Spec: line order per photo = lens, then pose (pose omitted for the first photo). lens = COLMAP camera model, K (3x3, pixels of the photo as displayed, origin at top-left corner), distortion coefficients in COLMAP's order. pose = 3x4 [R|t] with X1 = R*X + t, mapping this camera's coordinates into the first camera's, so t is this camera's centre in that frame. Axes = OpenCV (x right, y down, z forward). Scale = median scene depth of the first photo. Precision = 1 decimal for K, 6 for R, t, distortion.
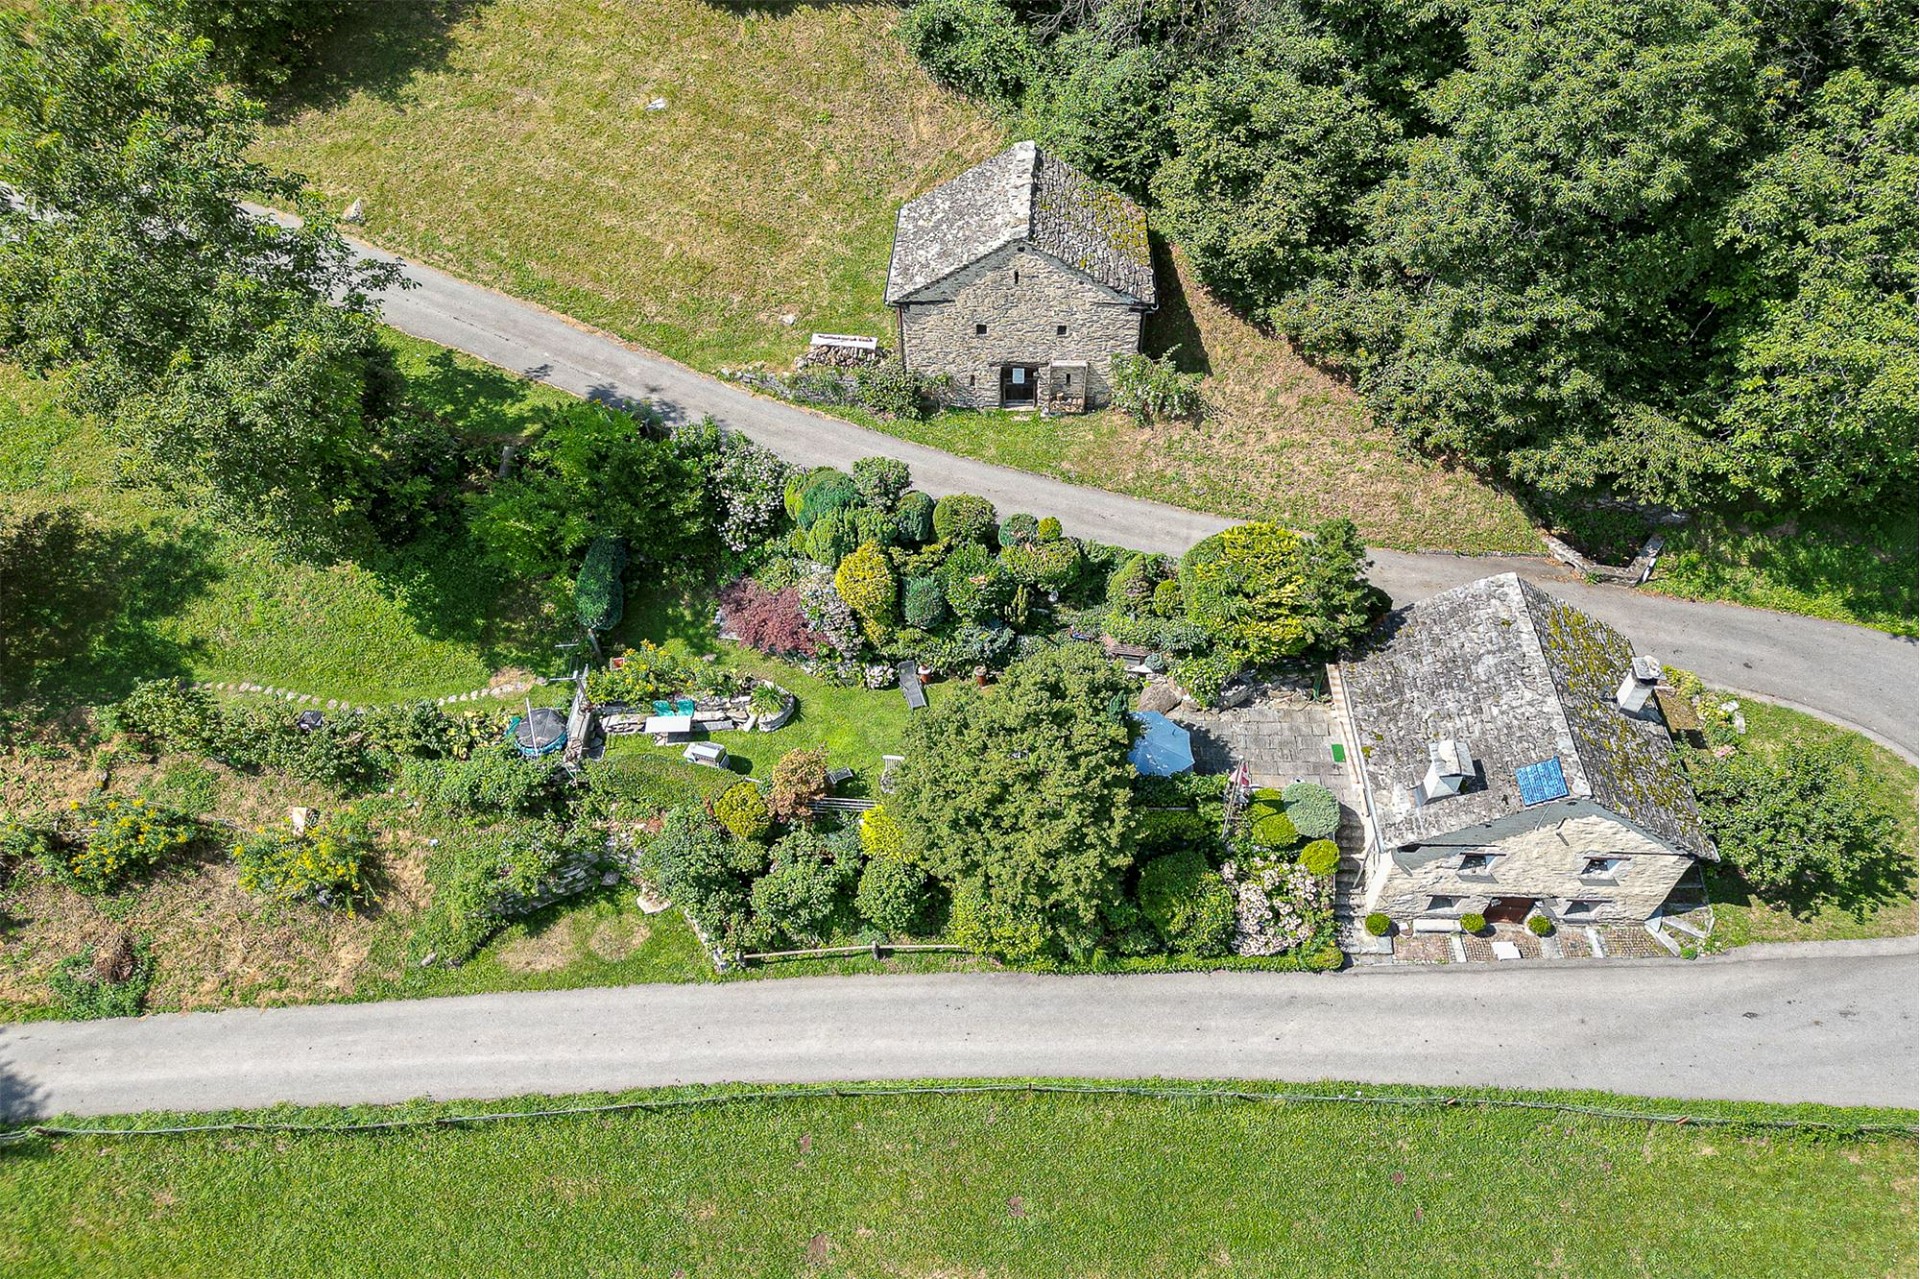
lens RADIAL K [[1233.5, 0, 958.7], [0, 1233.5, 639.4], [0, 0, 1]] dist [-0.003099, -0.000261]
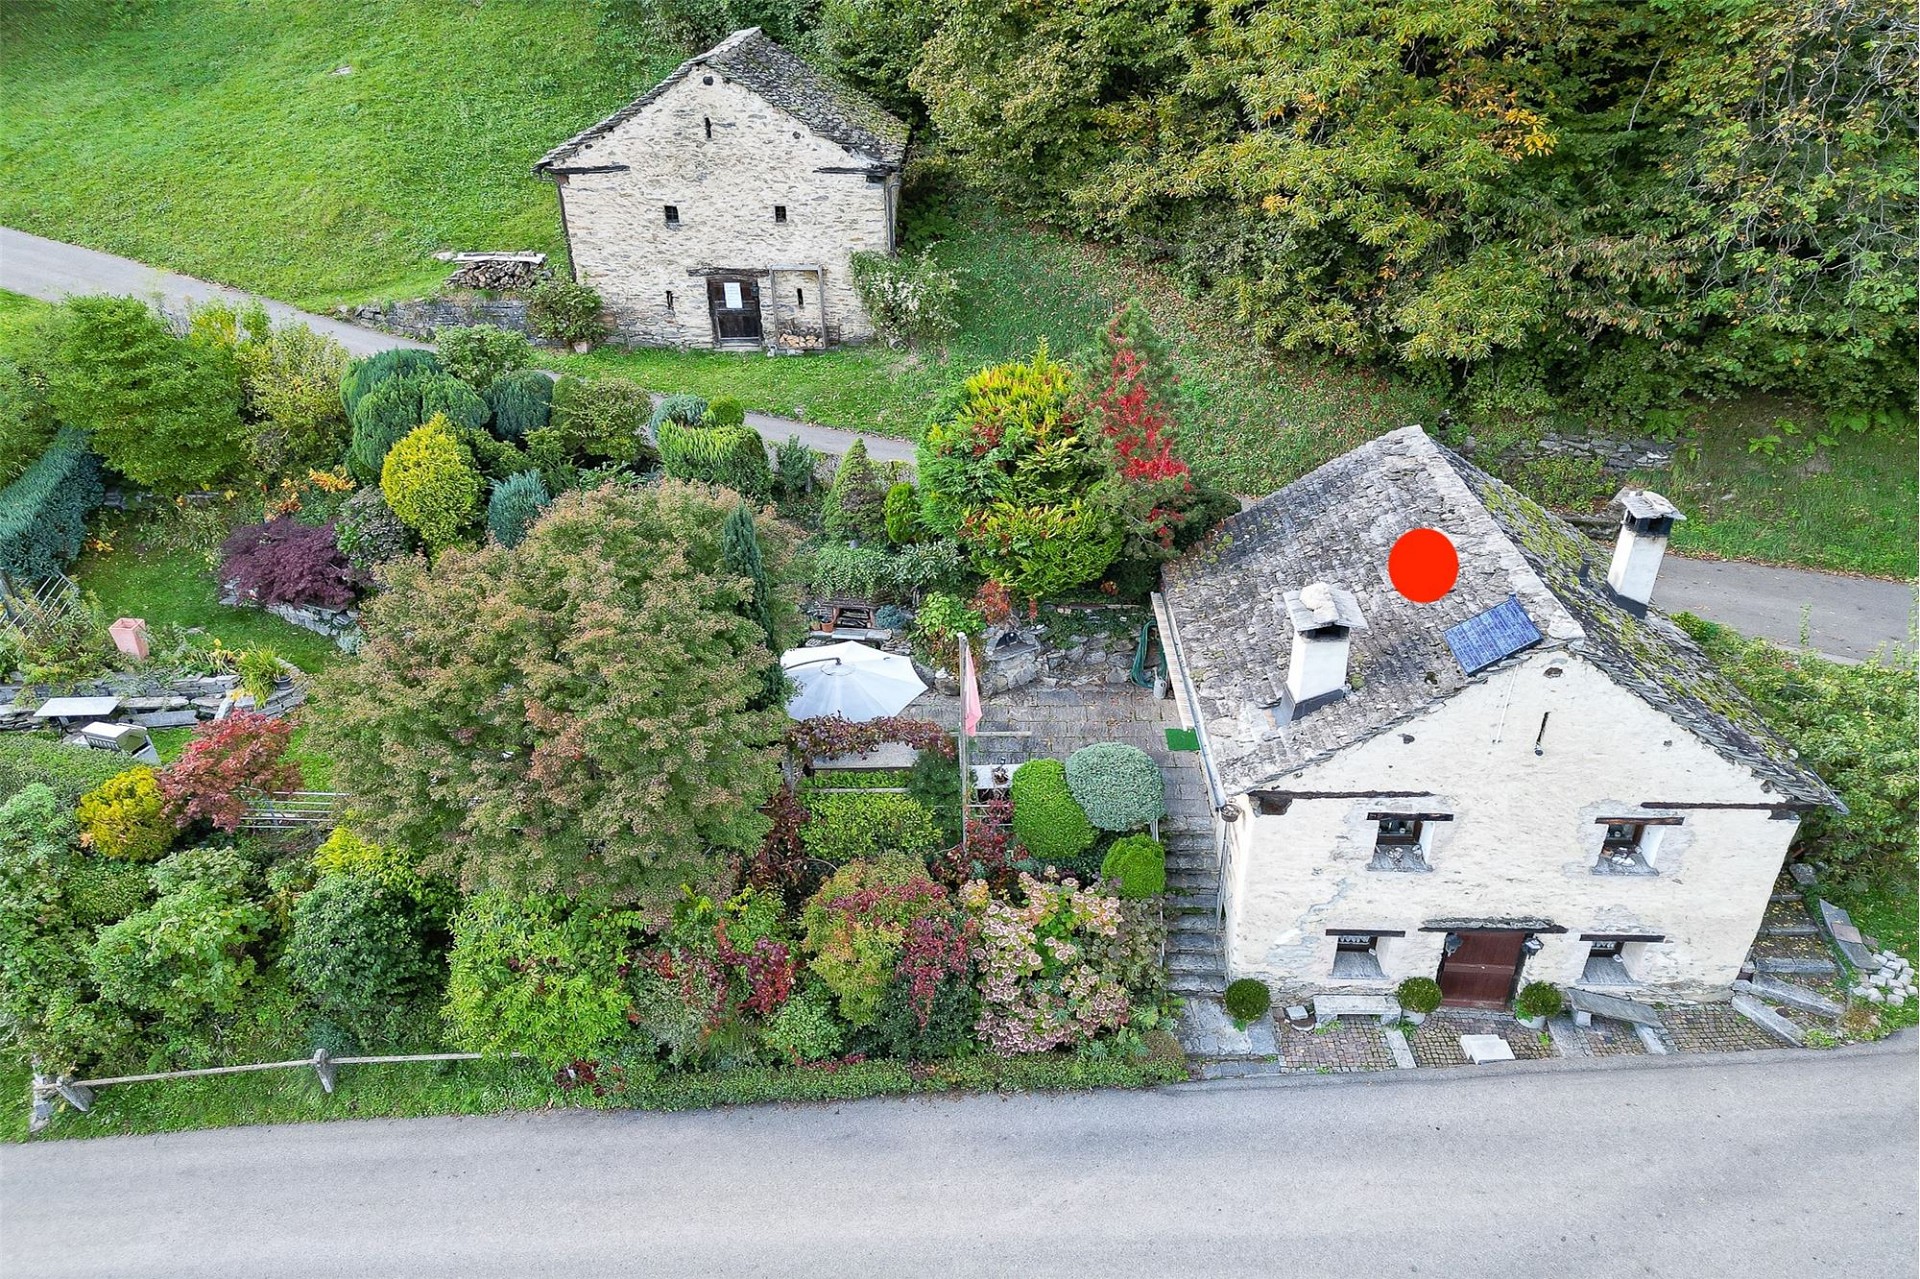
lens RADIAL K [[1236.3, 0, 964.7], [0, 1236.3, 637.9], [0, 0, 1]] dist [0.021361, 0.000704]
pose [[0.999631, -0.000562, 0.027174, 0.200102], [0.008705, 0.953740, -0.300506, 0.244181], [-0.025748, 0.300632, 0.953393, 0.429602]]
